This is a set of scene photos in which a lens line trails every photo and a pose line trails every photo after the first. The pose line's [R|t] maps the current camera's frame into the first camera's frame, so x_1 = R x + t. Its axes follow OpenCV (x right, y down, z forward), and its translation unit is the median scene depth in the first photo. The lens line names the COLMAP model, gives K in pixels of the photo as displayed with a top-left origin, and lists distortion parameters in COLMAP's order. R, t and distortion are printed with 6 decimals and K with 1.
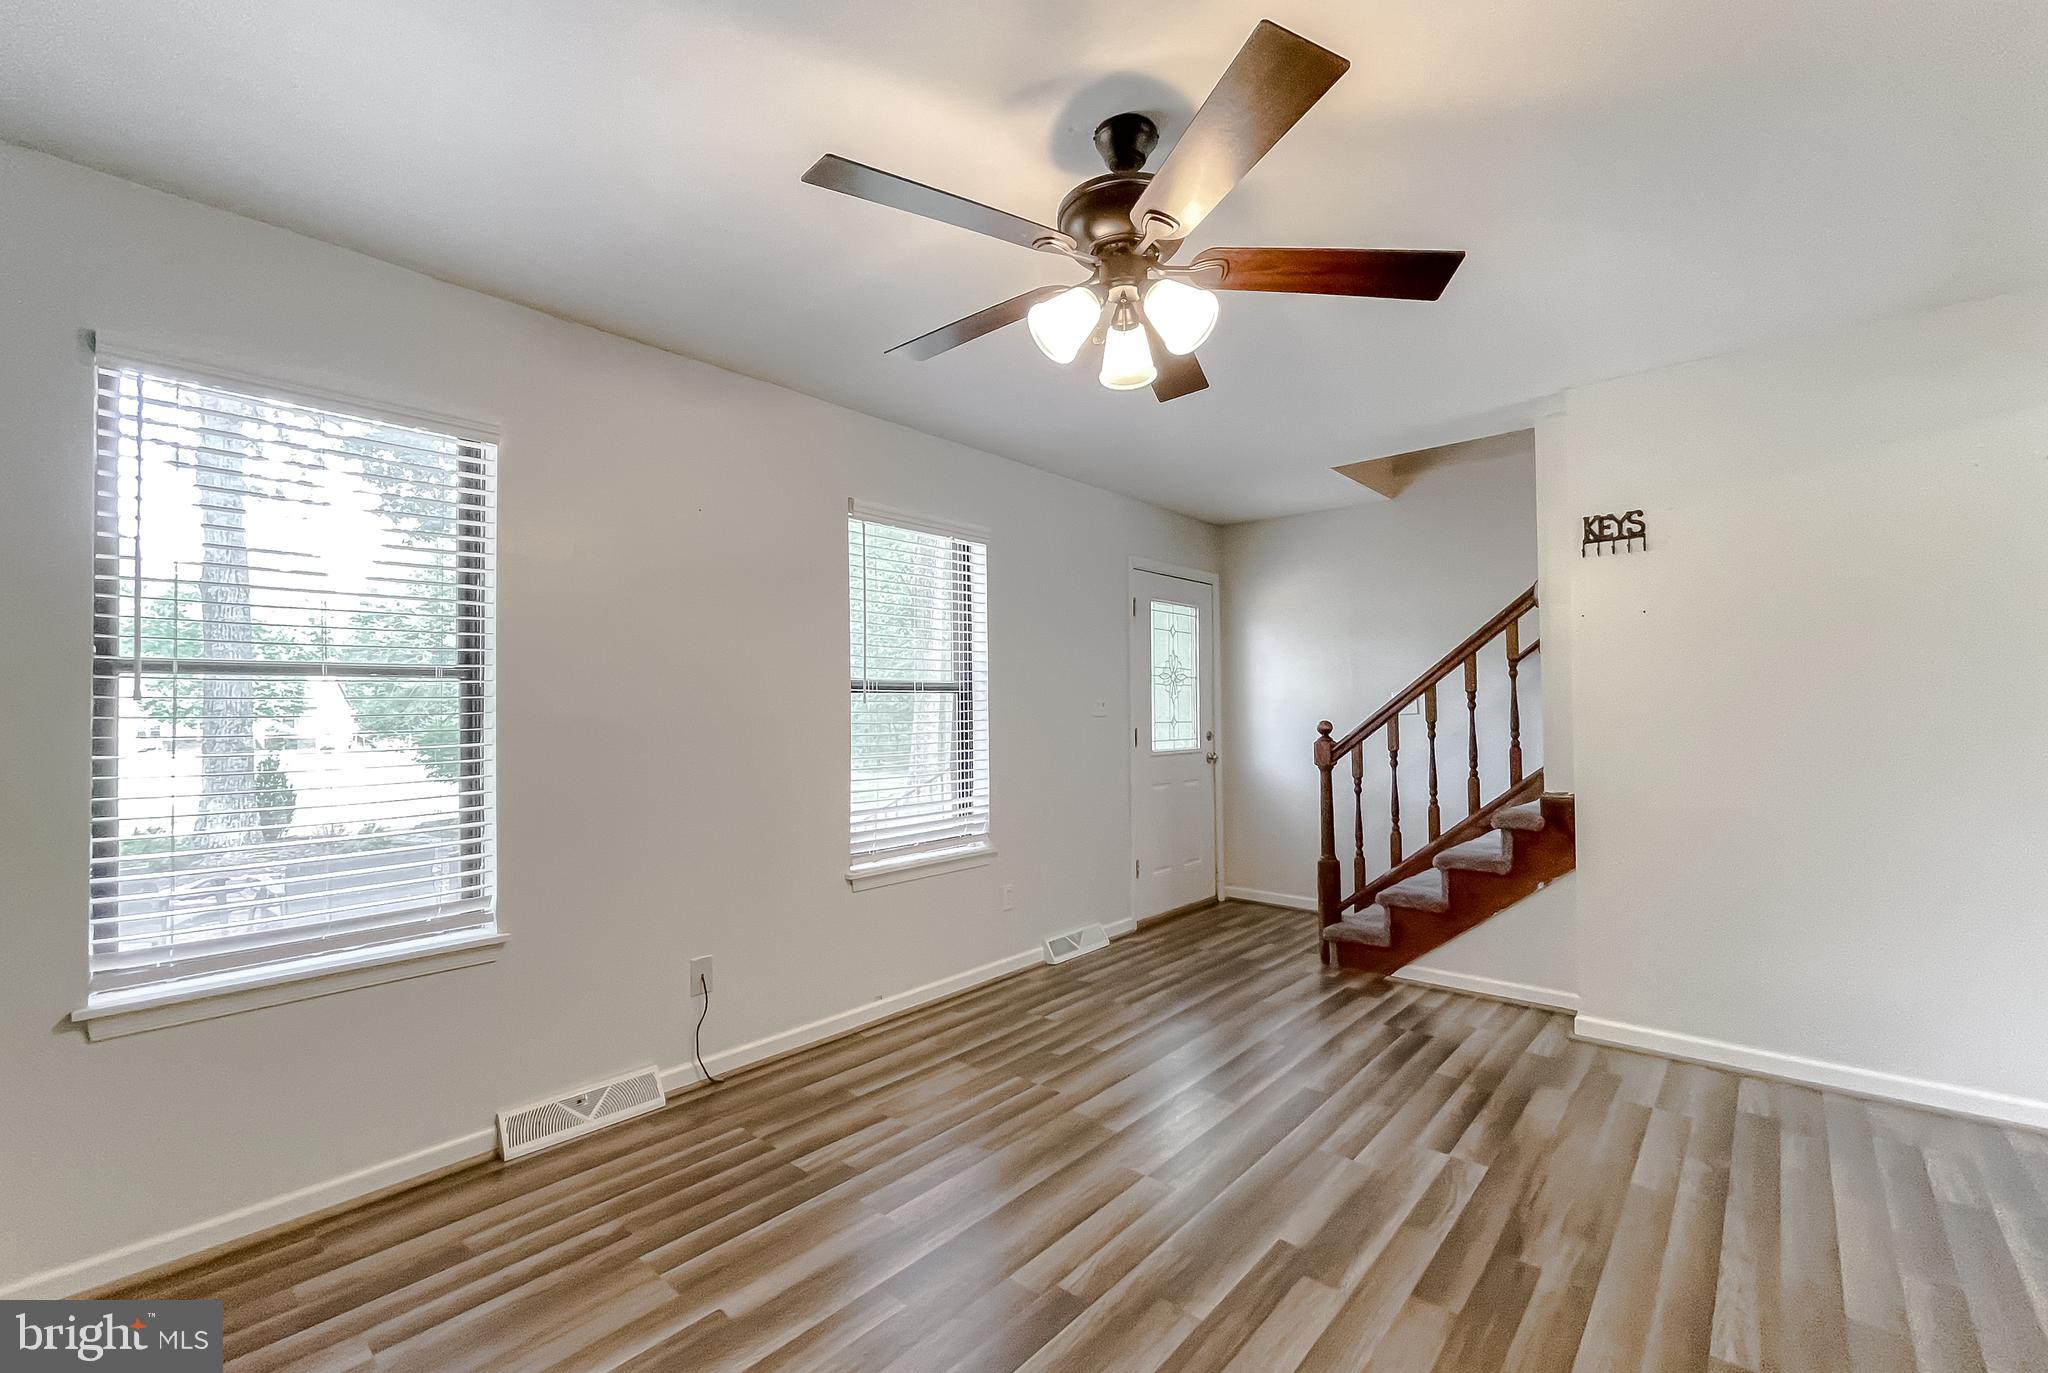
lens RADIAL K [[868.5, 0, 1018.5], [0, 868.5, 694.2], [0, 0, 1]] dist [-0.001144, 0.000640]
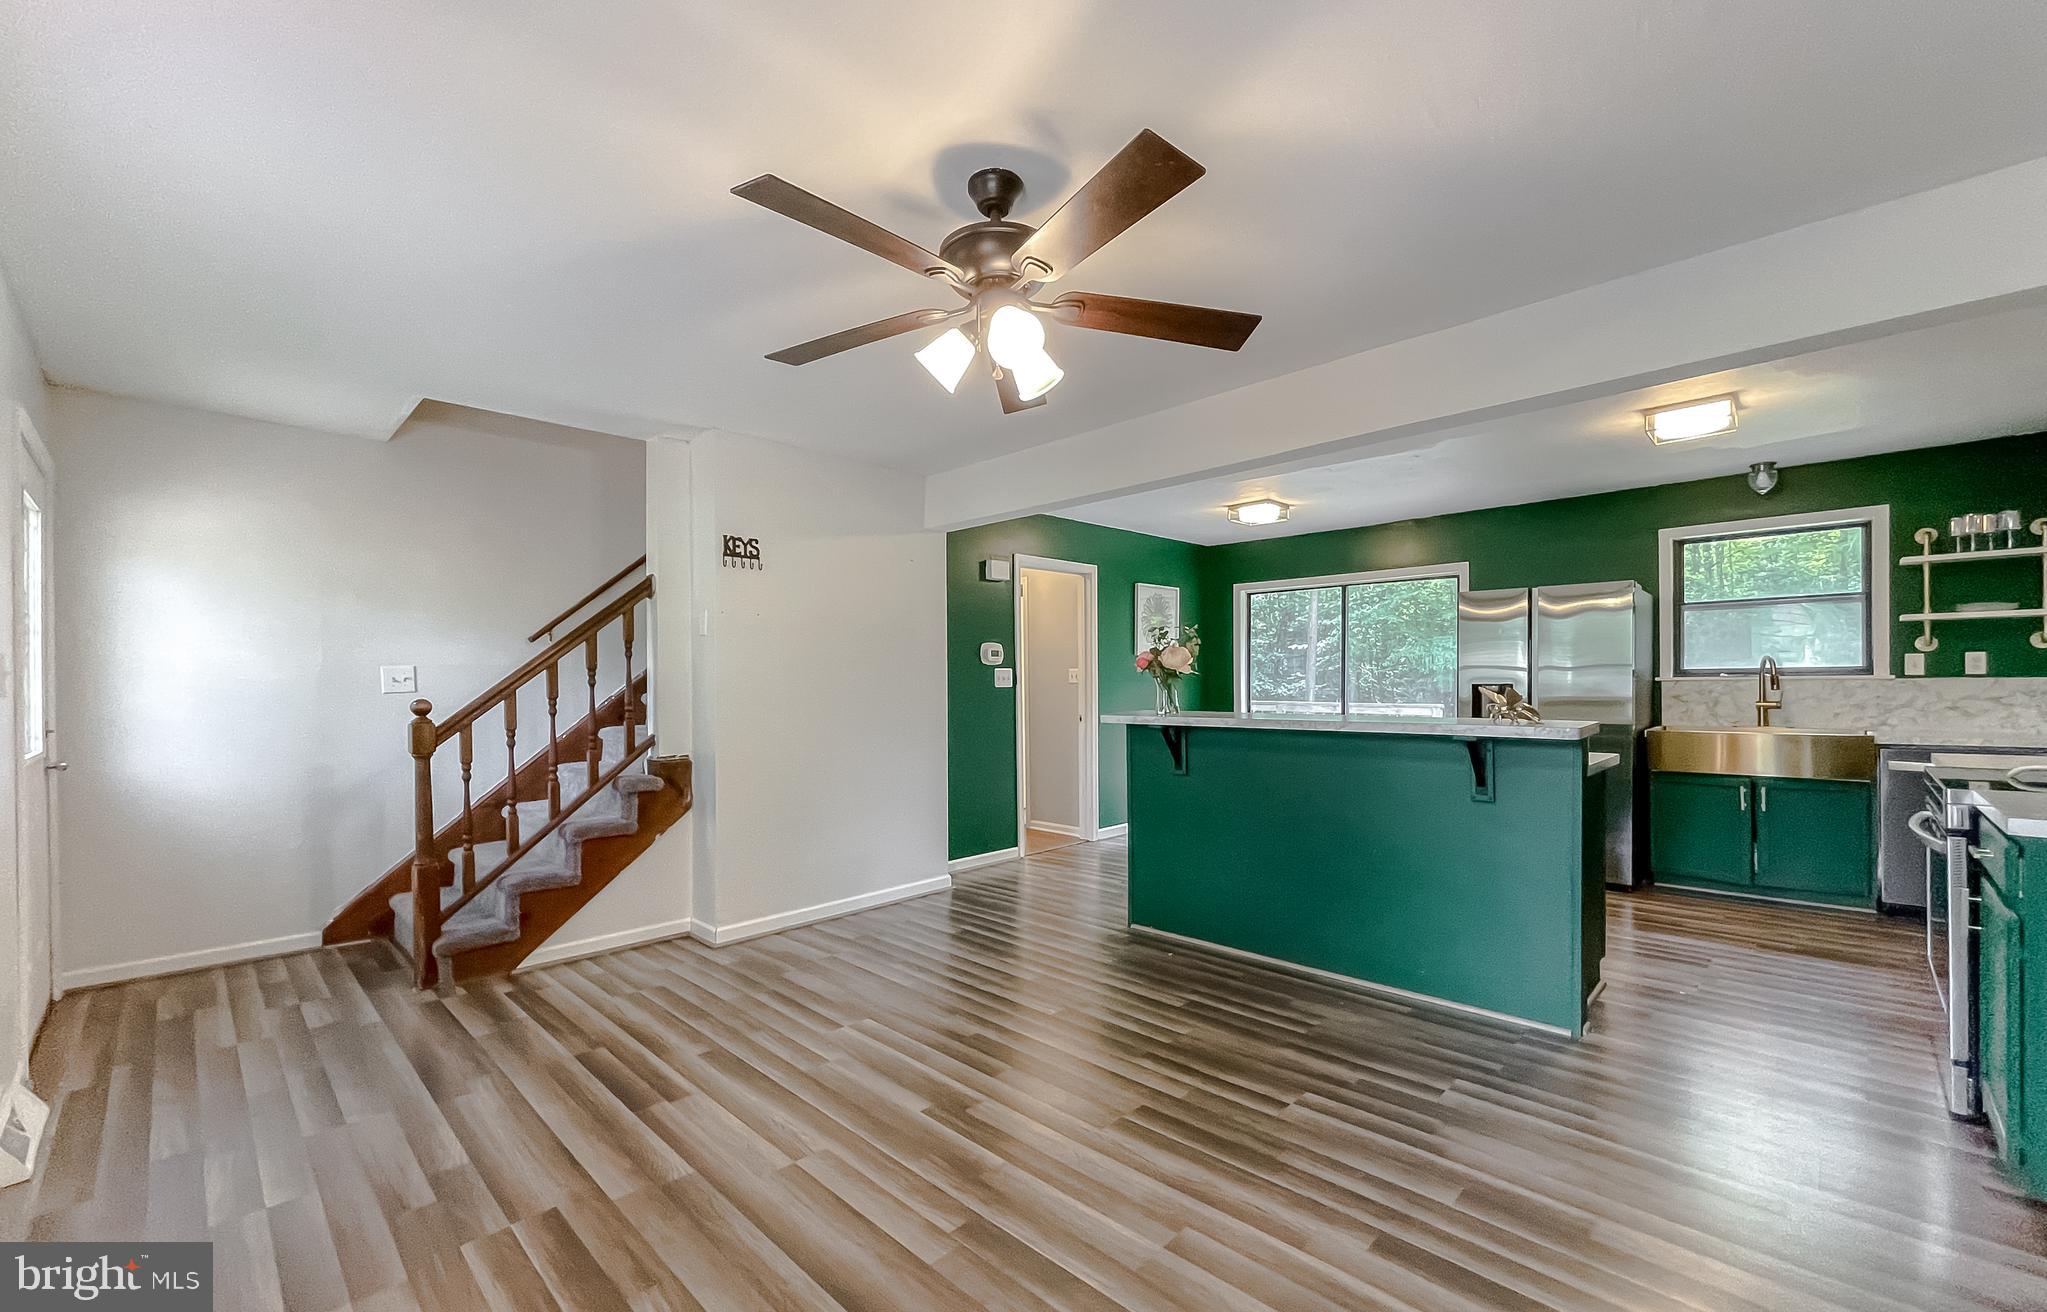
lens RADIAL K [[829.1, 0, 1023.7], [0, 829.1, 680.2], [0, 0, 1]] dist [0.000461, -0.000011]
pose [[0.049532, 0.012372, 0.998696, -0.500791], [-0.014613, 0.999825, -0.011661, 0.016086], [-0.998666, -0.014017, 0.049704, 0.461205]]
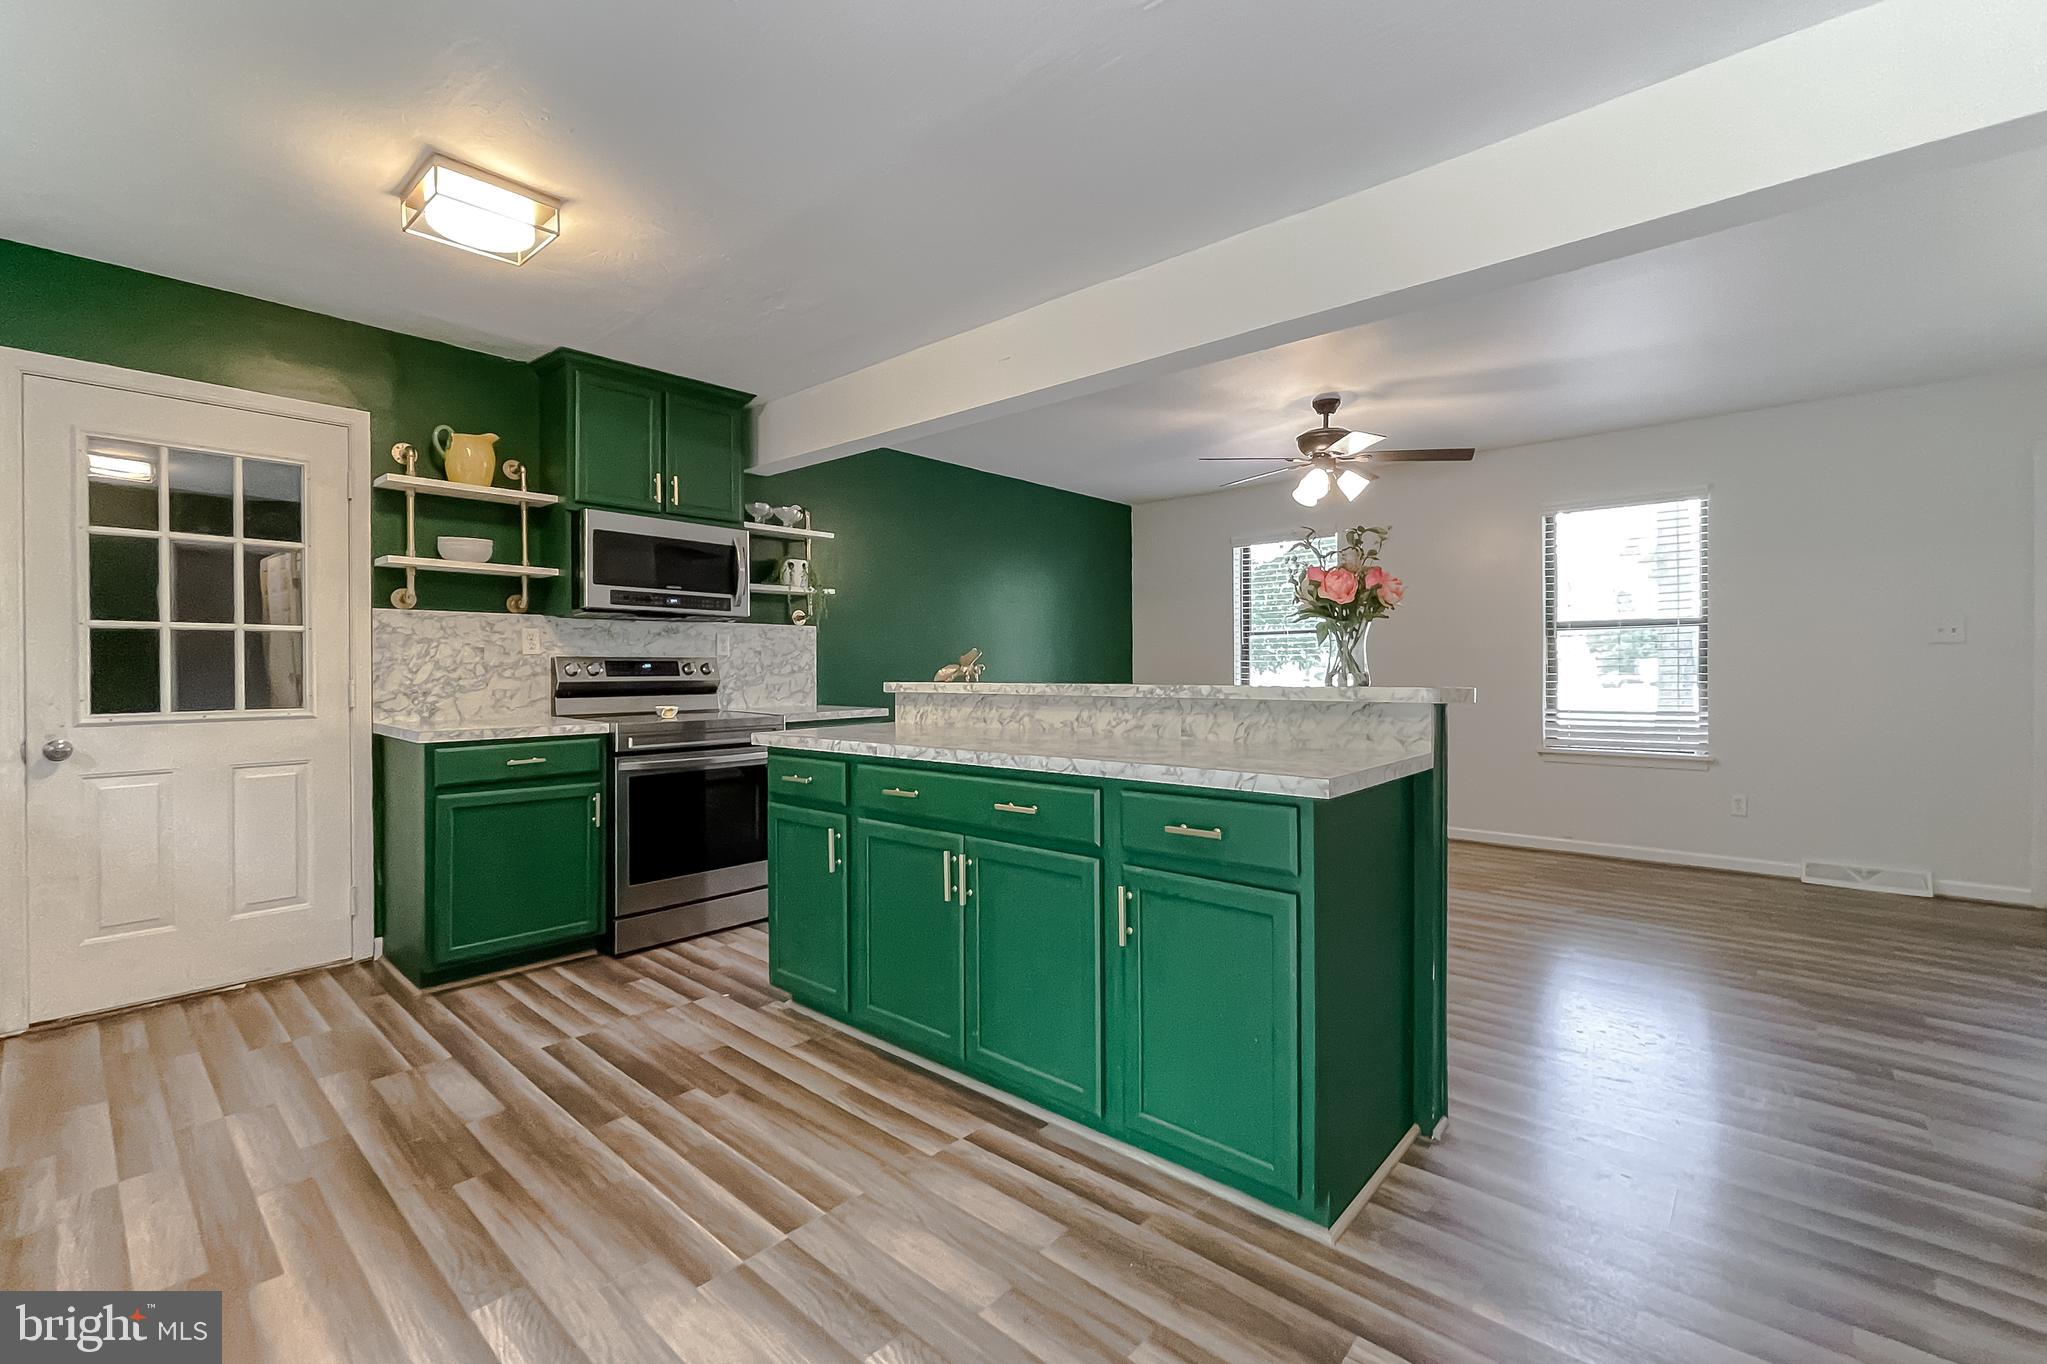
lens RADIAL K [[868.1, 0, 1013.0], [0, 868.1, 671.1], [0, 0, 1]] dist [-0.001144, 0.000640]
pose [[-0.004699, 0.017666, -0.999833, 1.299138], [0.027968, 0.999455, 0.017528, 0.014869], [0.999598, -0.027881, -0.005191, 0.071249]]
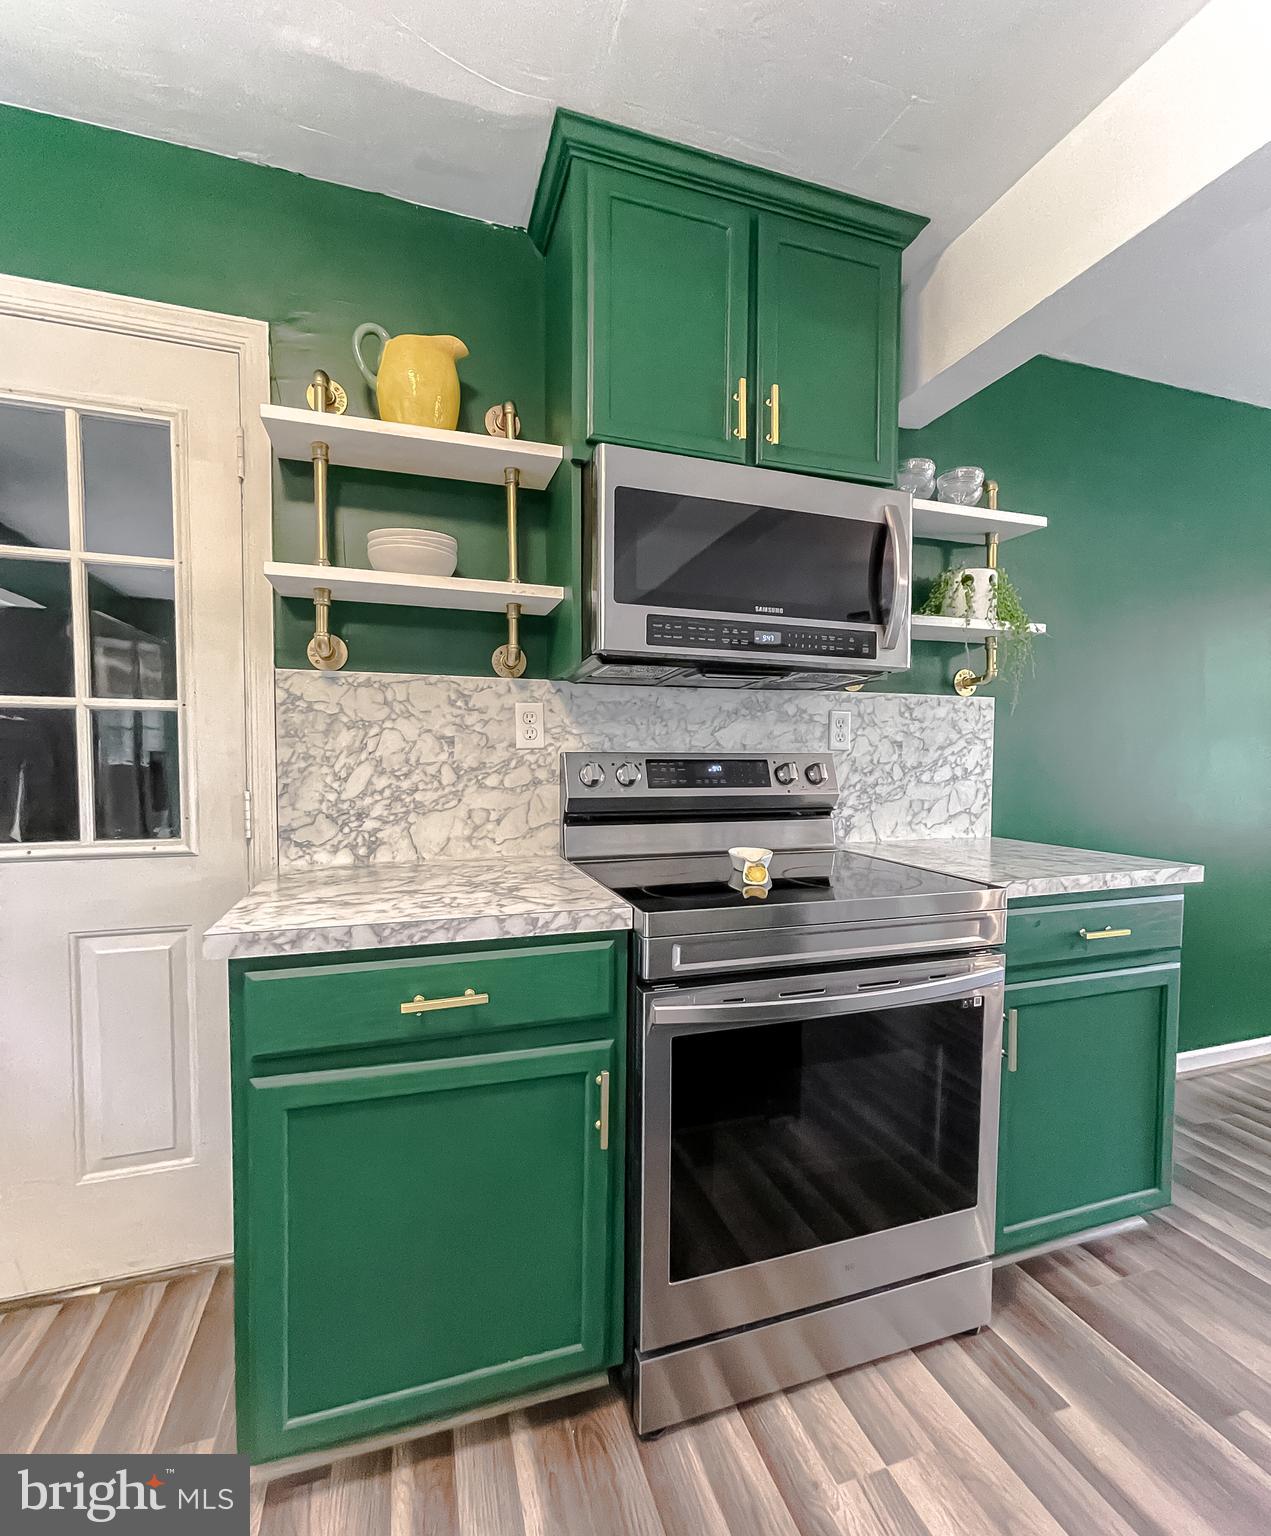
lens RADIAL K [[688.0, 0, 631.5], [0, 688.0, 788.3], [0, 0, 1]] dist [0.000650, -0.000981]
pose [[-0.504395, 0.049214, -0.862069, 0.614581], [0.024586, 0.998788, 0.042633, 0.005889], [0.863123, 0.000309, -0.504994, -0.219311]]
